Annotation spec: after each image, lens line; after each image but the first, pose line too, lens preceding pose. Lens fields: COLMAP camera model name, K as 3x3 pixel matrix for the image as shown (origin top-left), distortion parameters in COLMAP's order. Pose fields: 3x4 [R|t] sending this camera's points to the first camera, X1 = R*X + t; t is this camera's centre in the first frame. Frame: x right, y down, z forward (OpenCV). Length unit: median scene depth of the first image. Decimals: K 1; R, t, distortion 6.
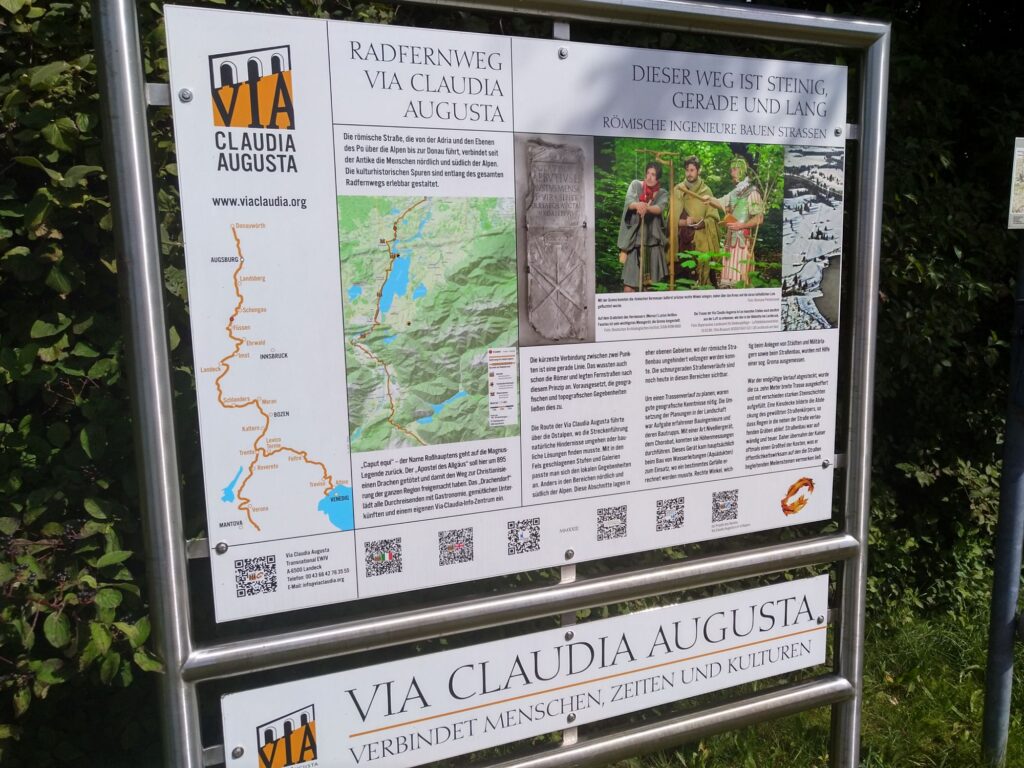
lens RADIAL K [[763.0, 0, 512.0], [0, 763.0, 384.0], [0, 0, 1]] dist [-0.002777, 0.009764]
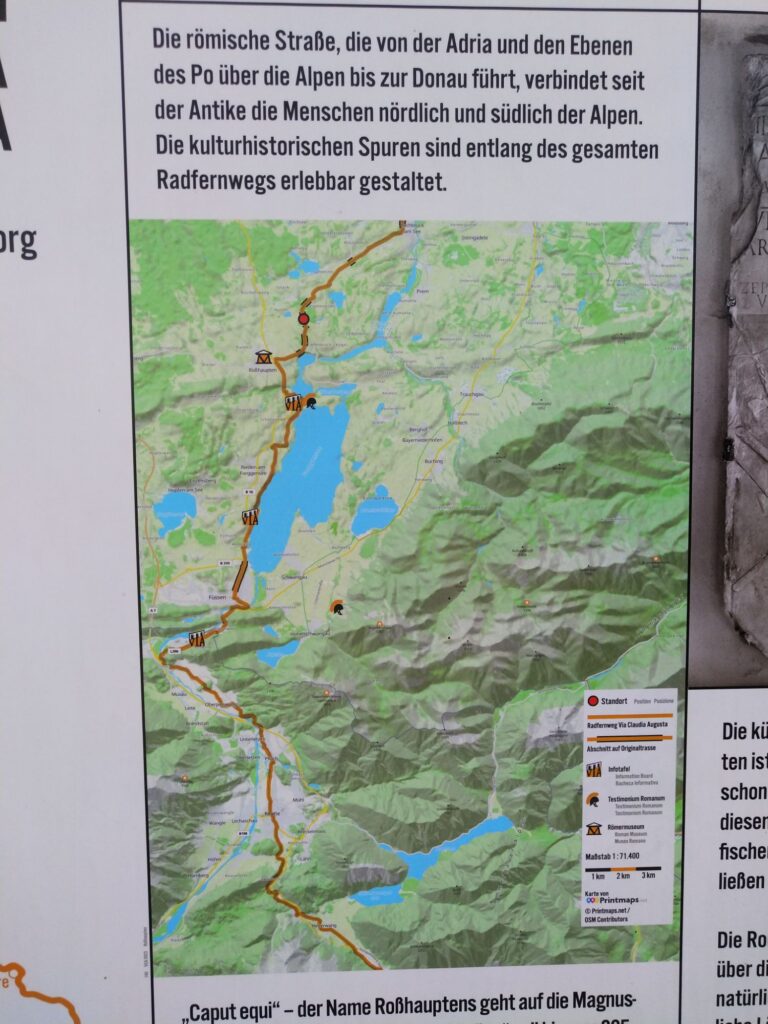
lens RADIAL K [[686.2, 0, 384.0], [0, 686.2, 512.0], [0, 0, 1]] dist [0.001441, 0.002891]
pose [[0.945797, 0.037374, -0.322599, -0.021904], [-0.058786, 0.996649, -0.056885, -0.103389], [0.319392, 0.072766, 0.944825, 0.715956]]
